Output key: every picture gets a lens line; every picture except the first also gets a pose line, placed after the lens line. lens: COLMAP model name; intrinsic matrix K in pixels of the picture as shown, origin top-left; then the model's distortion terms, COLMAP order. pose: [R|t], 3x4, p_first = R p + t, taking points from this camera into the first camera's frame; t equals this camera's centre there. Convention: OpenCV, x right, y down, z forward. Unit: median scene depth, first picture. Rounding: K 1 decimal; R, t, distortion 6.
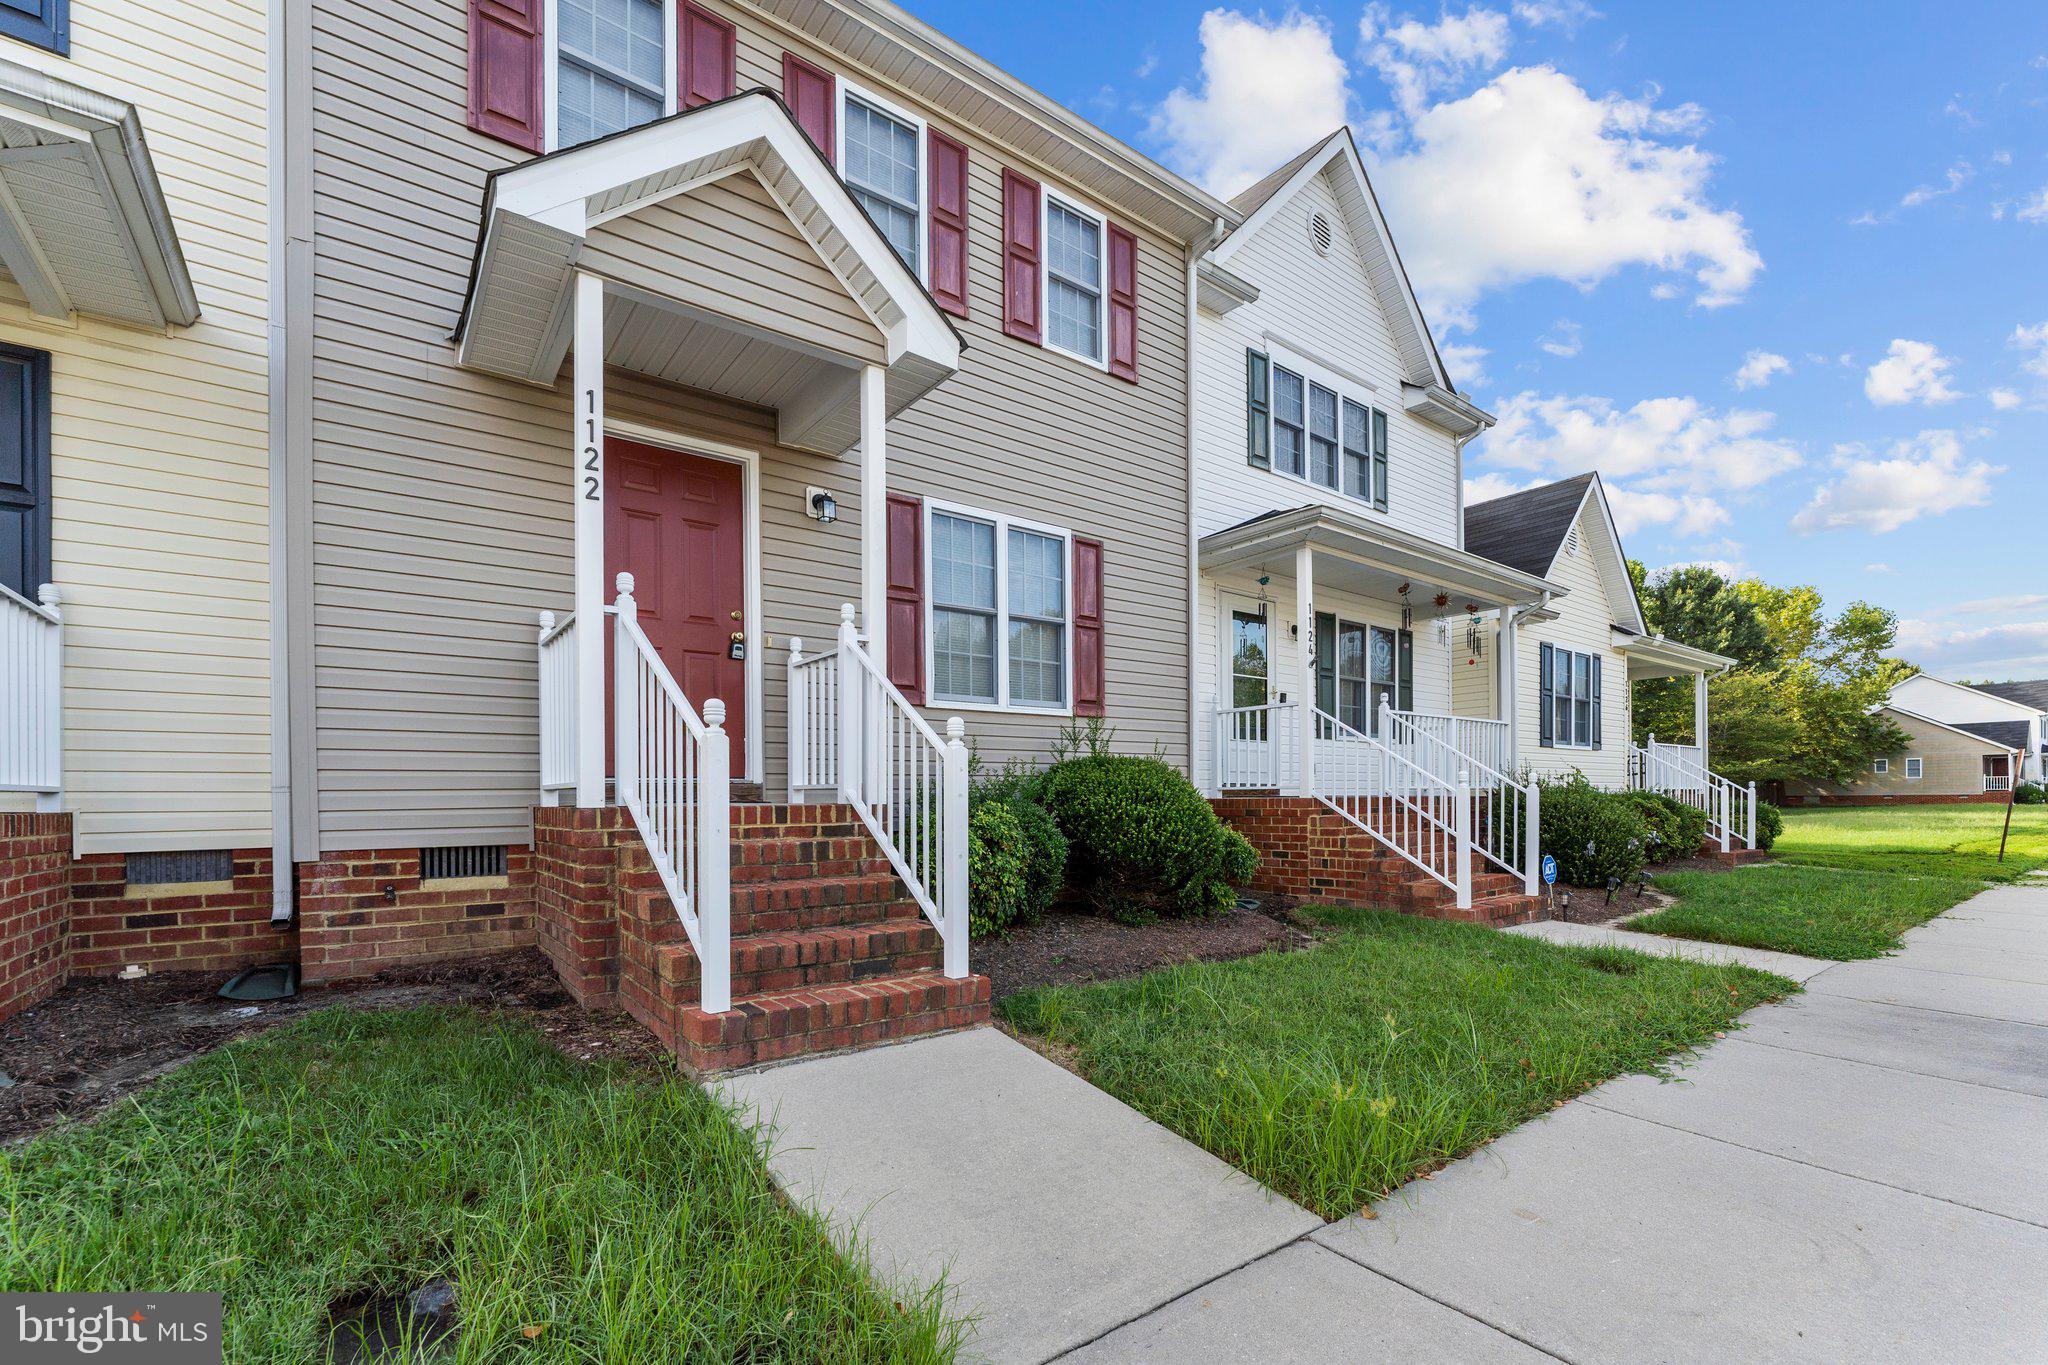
lens RADIAL K [[843.0, 0, 957.3], [0, 843.0, 788.5], [0, 0, 1]] dist [0.000975, 0.000243]
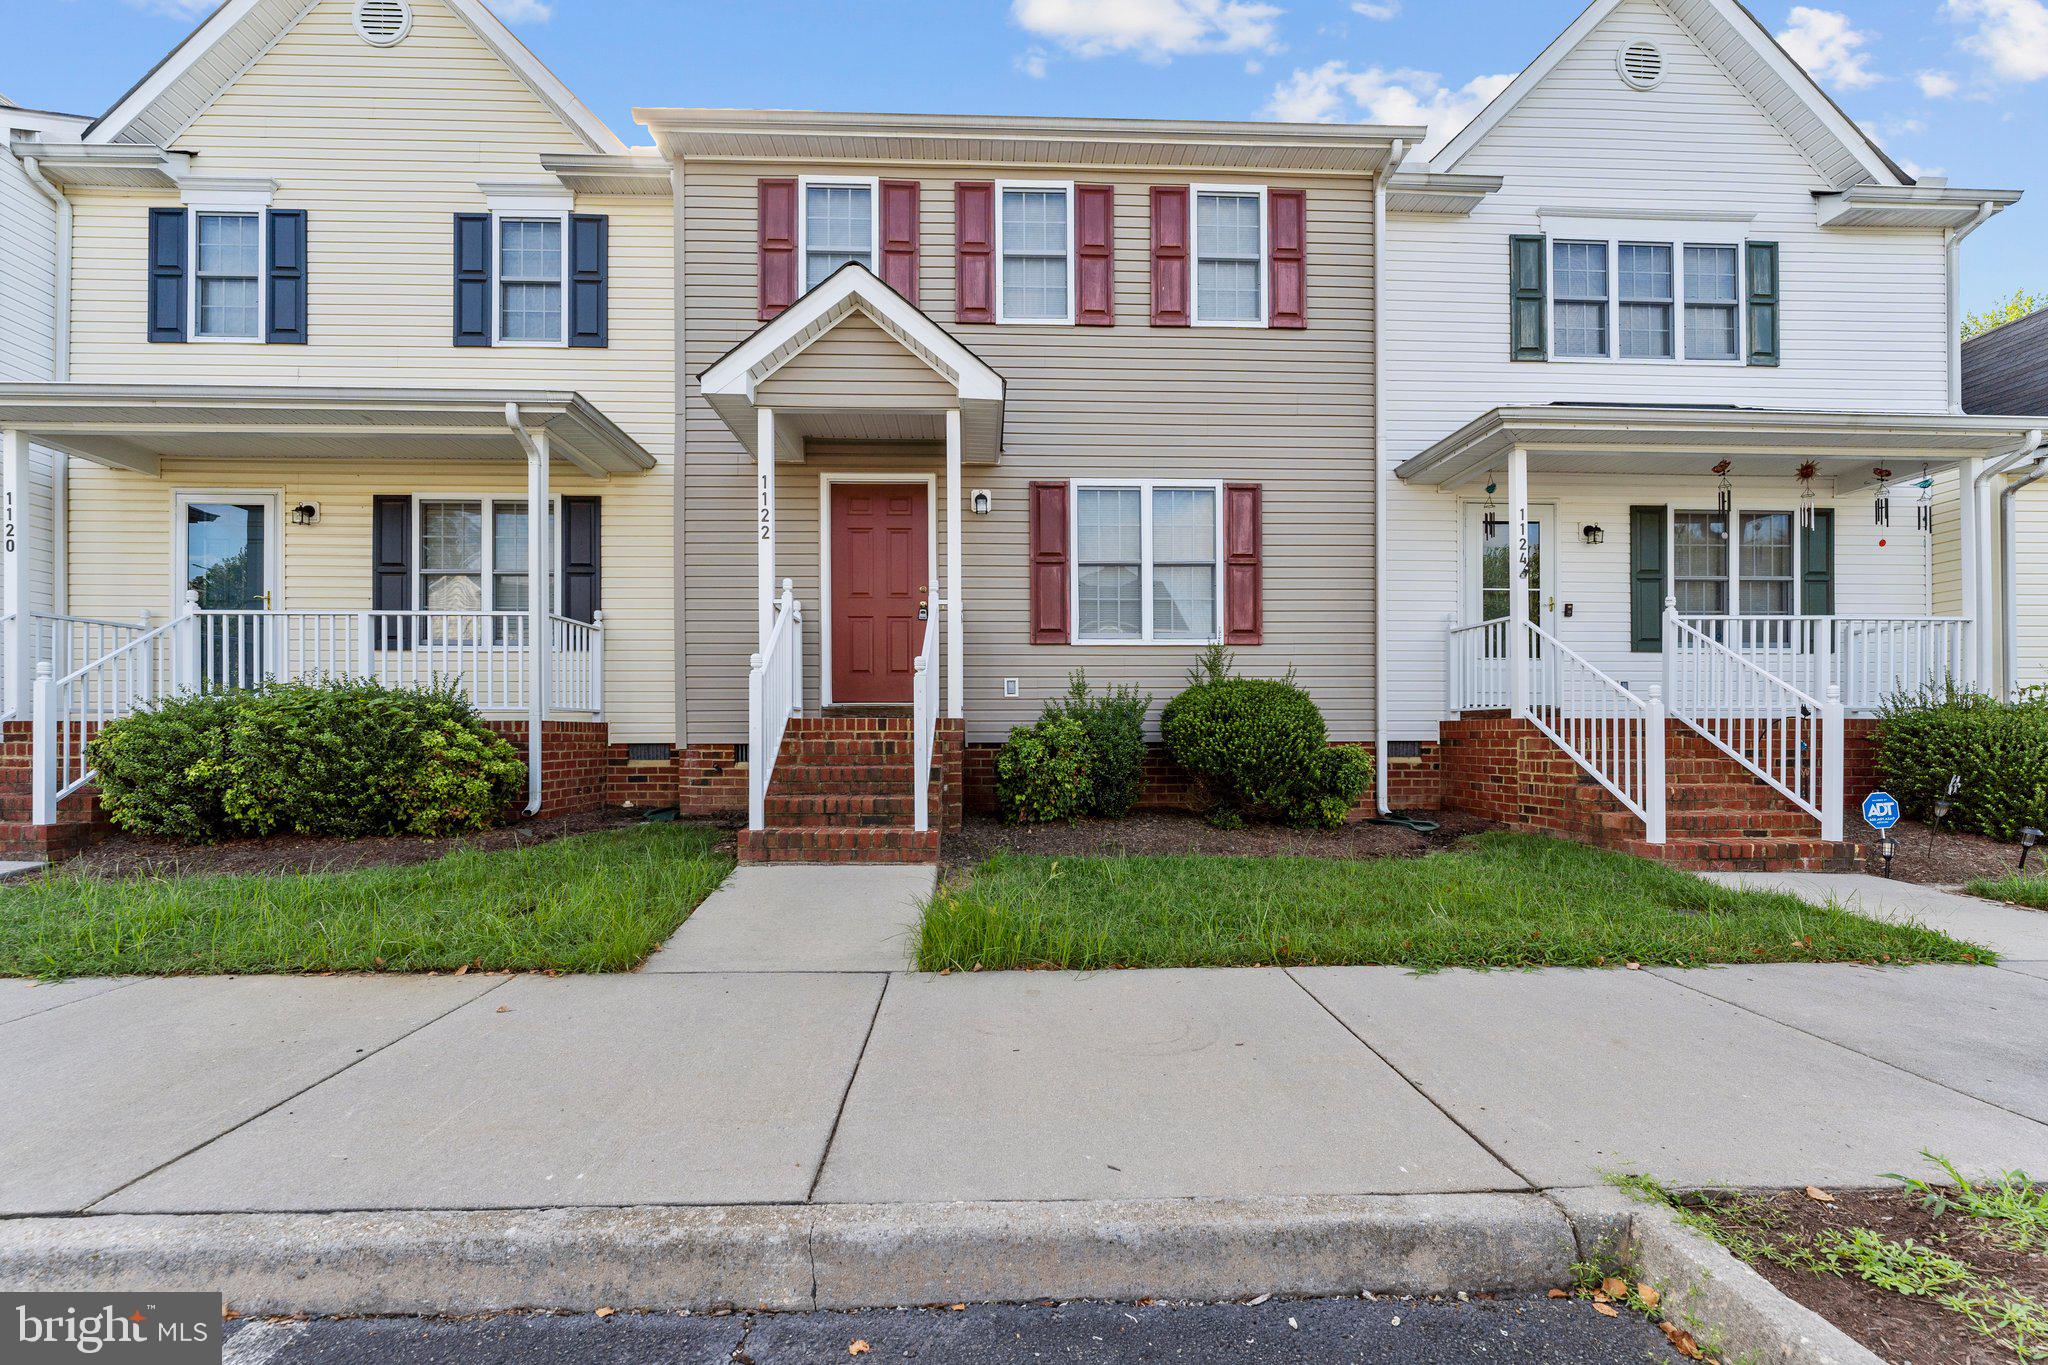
lens RADIAL K [[843.0, 0, 1048.9], [0, 843.0, 720.2], [0, 0, 1]] dist [0.000975, 0.000243]
pose [[0.839809, -0.003031, -0.542873, 0.546741], [0.000516, 0.999988, -0.004785, 0.019535], [0.542881, 0.003738, 0.839801, -0.069124]]
